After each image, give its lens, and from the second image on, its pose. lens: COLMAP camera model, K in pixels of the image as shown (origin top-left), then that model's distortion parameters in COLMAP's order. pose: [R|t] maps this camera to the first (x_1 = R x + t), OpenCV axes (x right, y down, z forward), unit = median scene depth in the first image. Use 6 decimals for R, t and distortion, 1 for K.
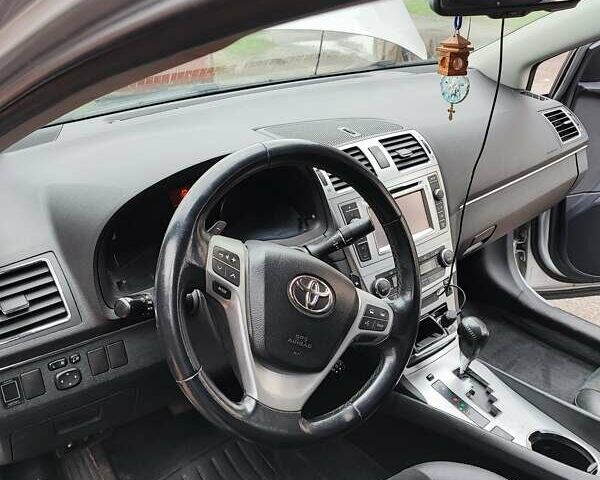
lens RADIAL K [[520.3, 0, 298.4], [0, 520.3, 249.7], [0, 0, 1]] dist [0.009897, -0.003757]
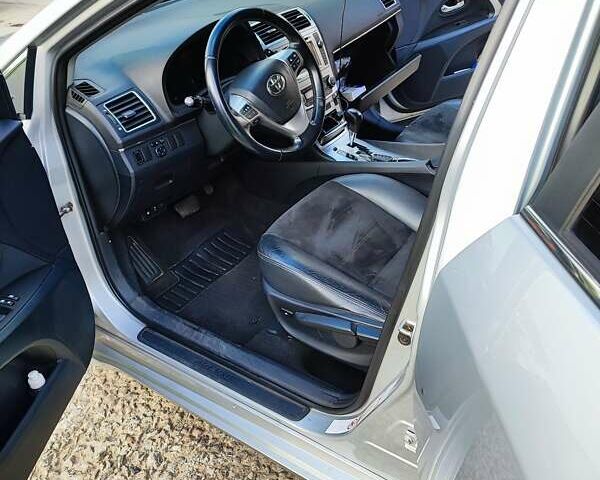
lens RADIAL K [[548.9, 0, 300.0], [0, 548.9, 240.0], [0, 0, 1]] dist [0.009276, -0.004976]
pose [[0.950888, -0.209371, 0.227984, -0.320418], [0.183423, 0.974422, 0.129839, 0.260618], [-0.249337, -0.081645, 0.964969, -0.721749]]
